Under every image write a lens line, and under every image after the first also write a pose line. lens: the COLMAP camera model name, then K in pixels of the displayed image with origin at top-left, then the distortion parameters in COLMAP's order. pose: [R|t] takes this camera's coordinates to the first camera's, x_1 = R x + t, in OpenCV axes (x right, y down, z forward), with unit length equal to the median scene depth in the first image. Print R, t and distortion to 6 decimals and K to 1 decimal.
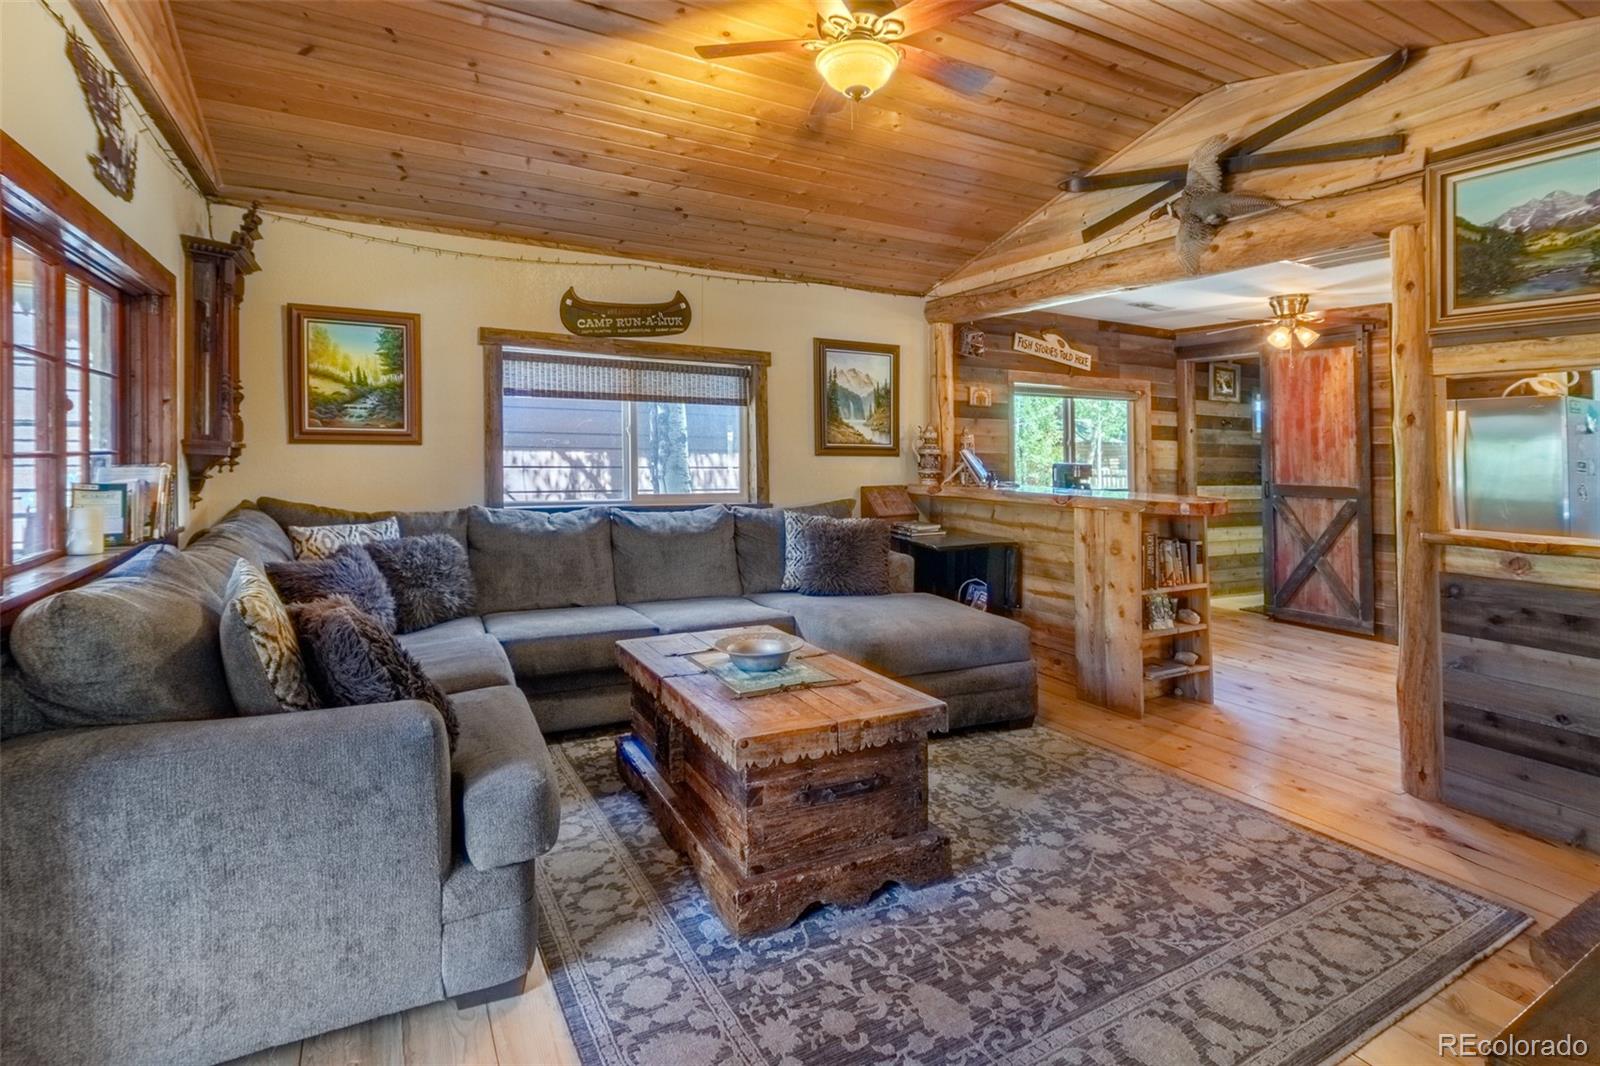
lens RADIAL K [[770.4, 0, 799.0], [0, 770.4, 437.0], [0, 0, 1]] dist [-0.004081, -0.000995]
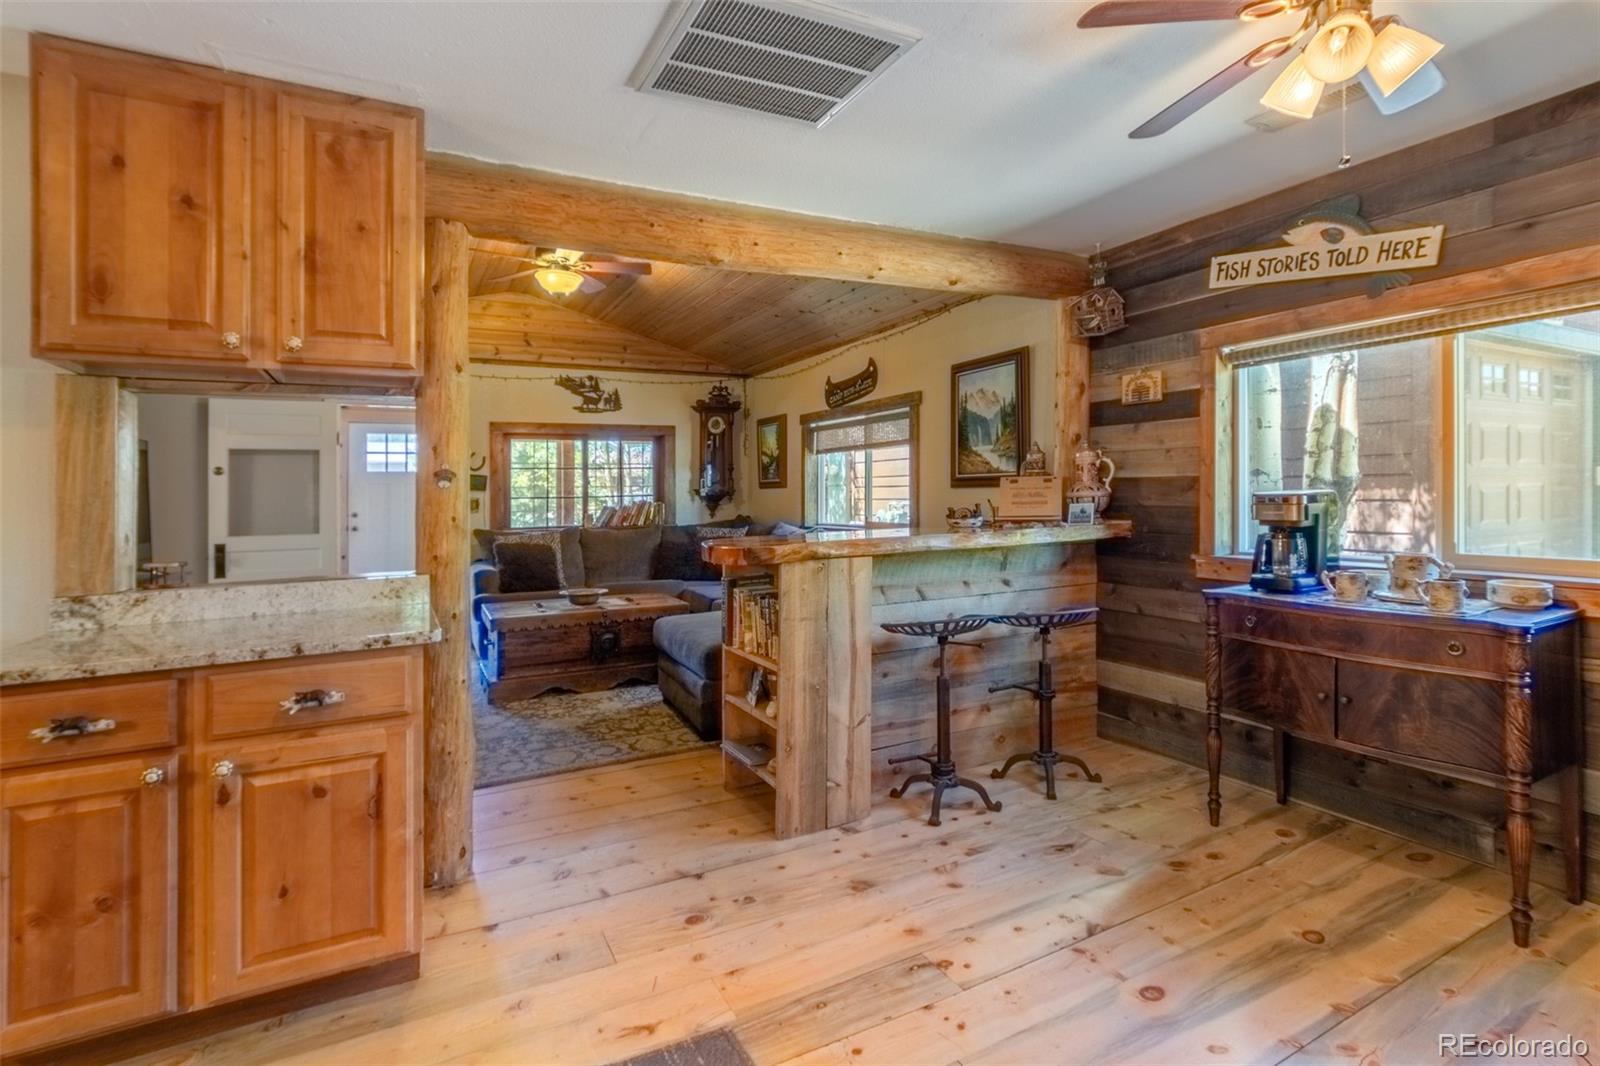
lens RADIAL K [[770.4, 0, 792.7], [0, 770.4, 455.2], [0, 0, 1]] dist [-0.004081, -0.000995]
pose [[-0.022656, -0.061841, -0.997829, 1.064519], [0.036035, 0.997386, -0.062631, 0.038582], [0.999094, -0.037375, -0.020368, 0.898743]]
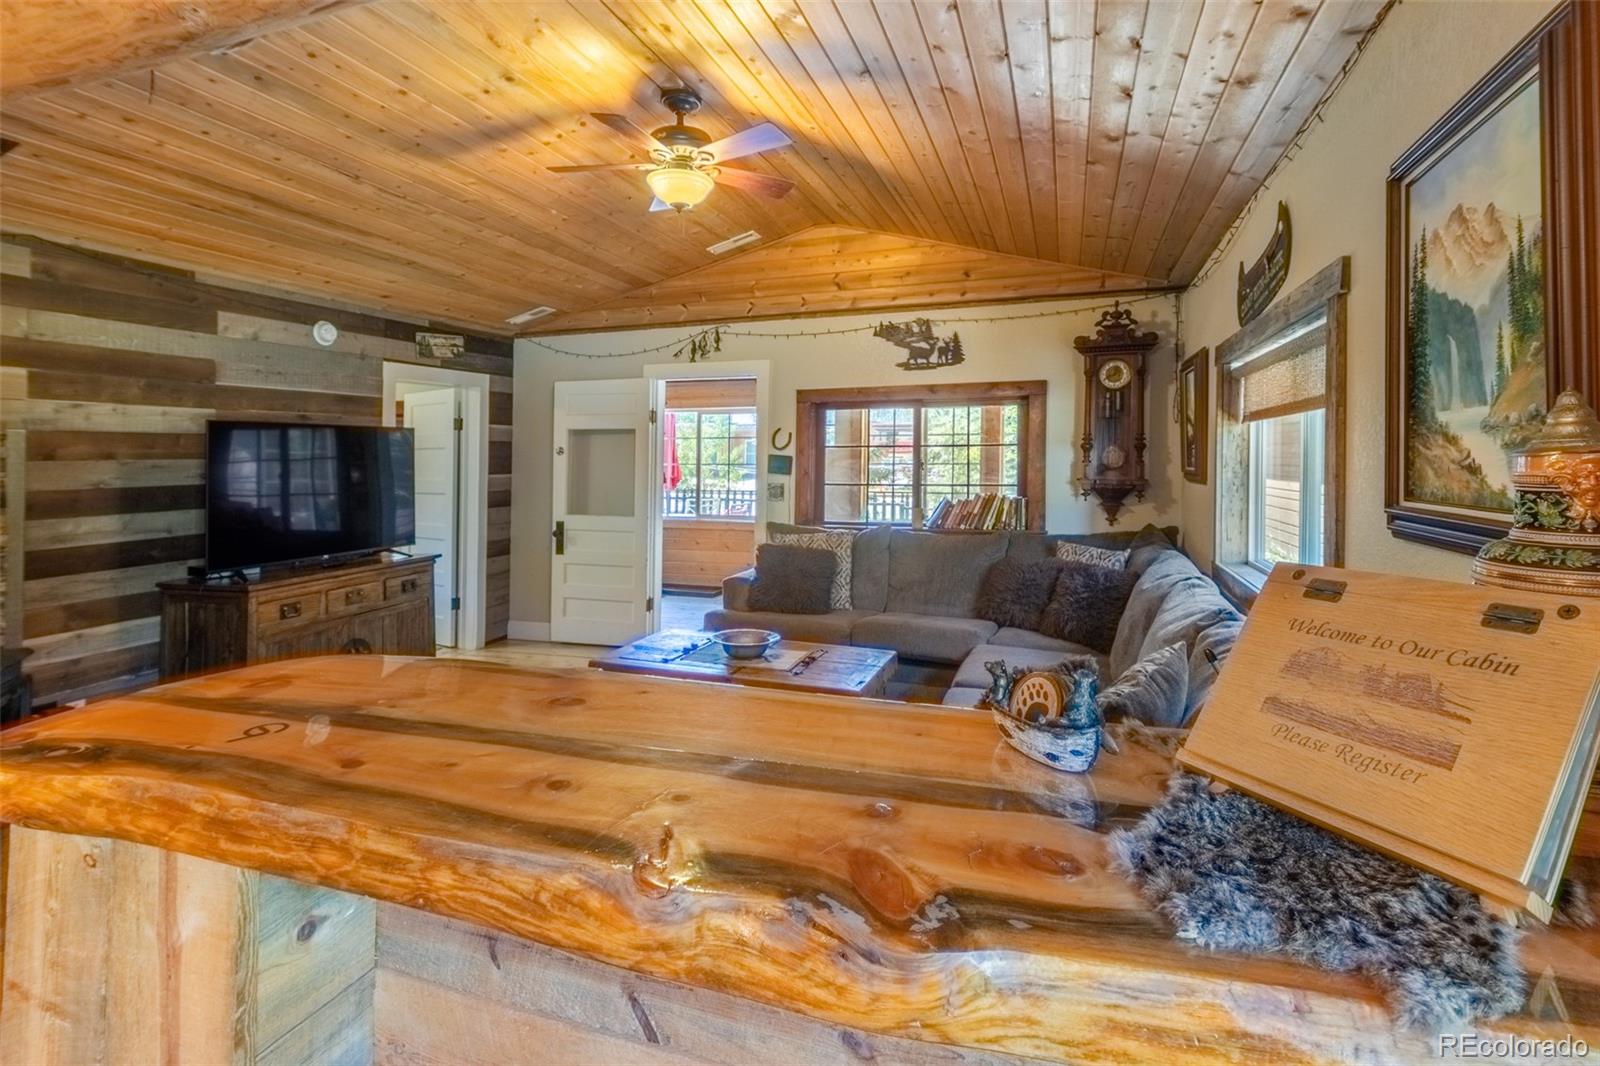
lens RADIAL K [[770.4, 0, 801.1], [0, 770.4, 451.4], [0, 0, 1]] dist [-0.004081, -0.000995]
pose [[-0.736043, -0.015353, -0.676761, 0.444518], [0.007803, 0.999484, -0.031160, -0.003442], [0.676890, -0.028216, -0.735543, 1.165226]]
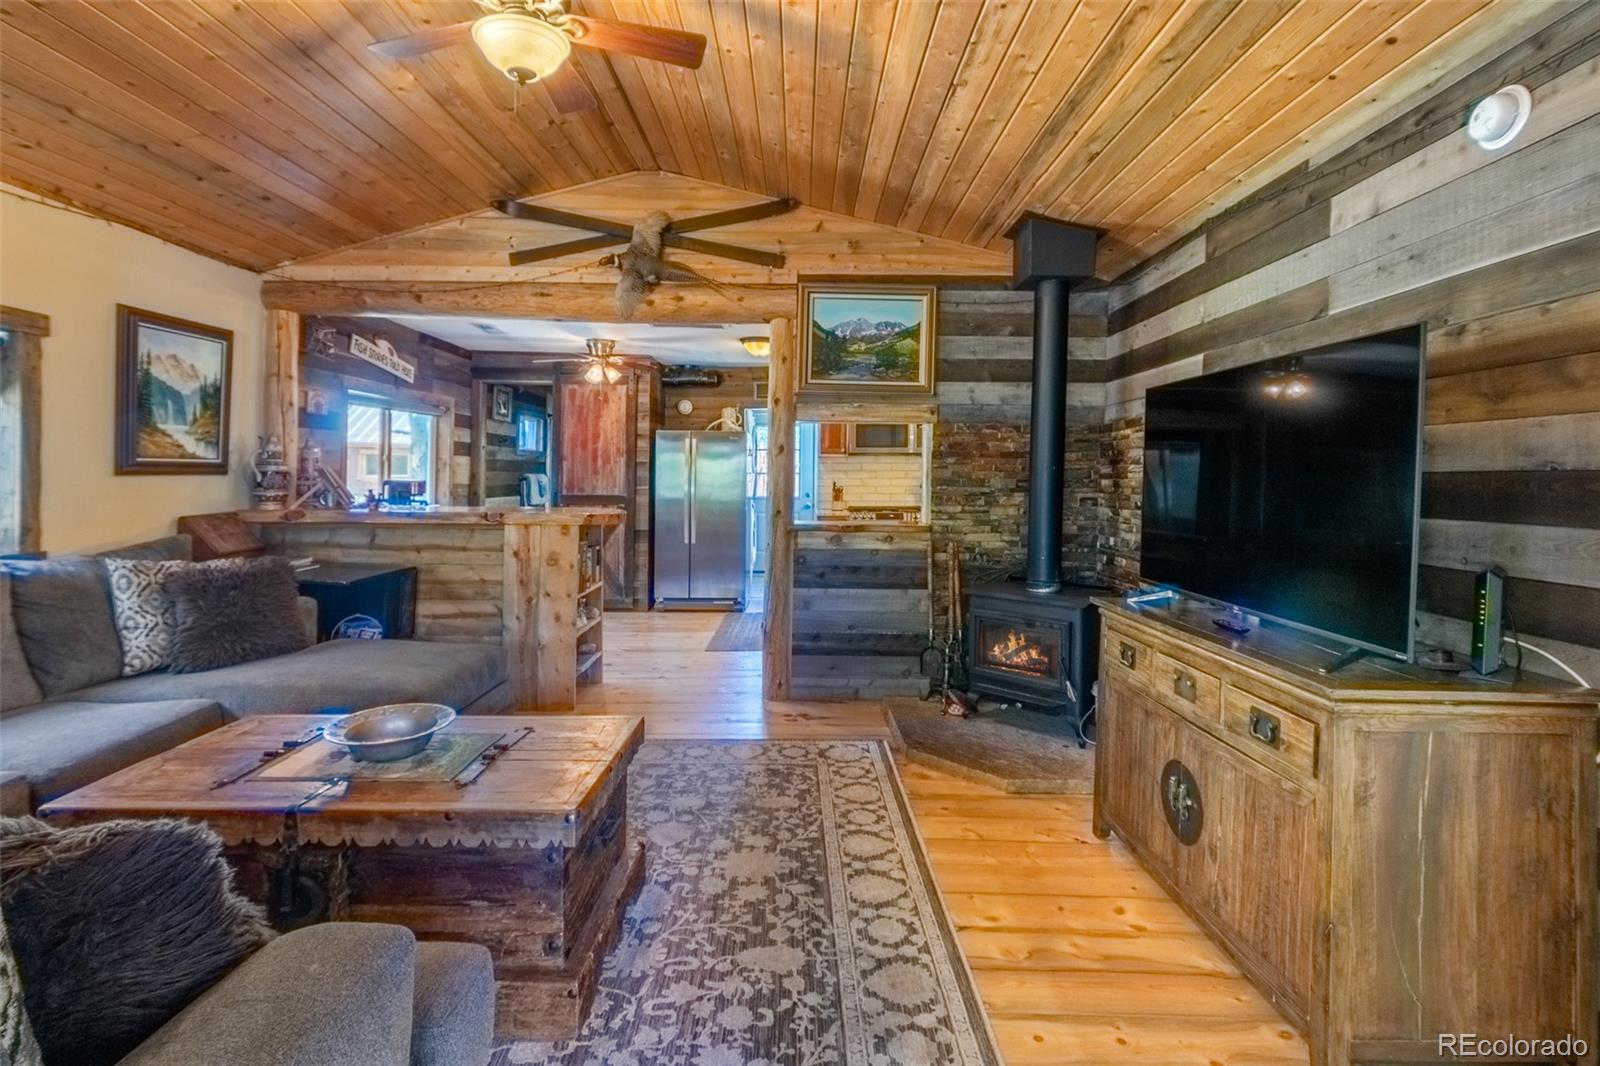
lens RADIAL K [[770.4, 0, 792.5], [0, 770.4, 453.2], [0, 0, 1]] dist [-0.004081, -0.000995]
pose [[0.489055, 0.013324, 0.872151, -0.306993], [-0.019236, 0.999805, -0.004487, -0.004673], [-0.872041, -0.014582, 0.489216, 0.154544]]
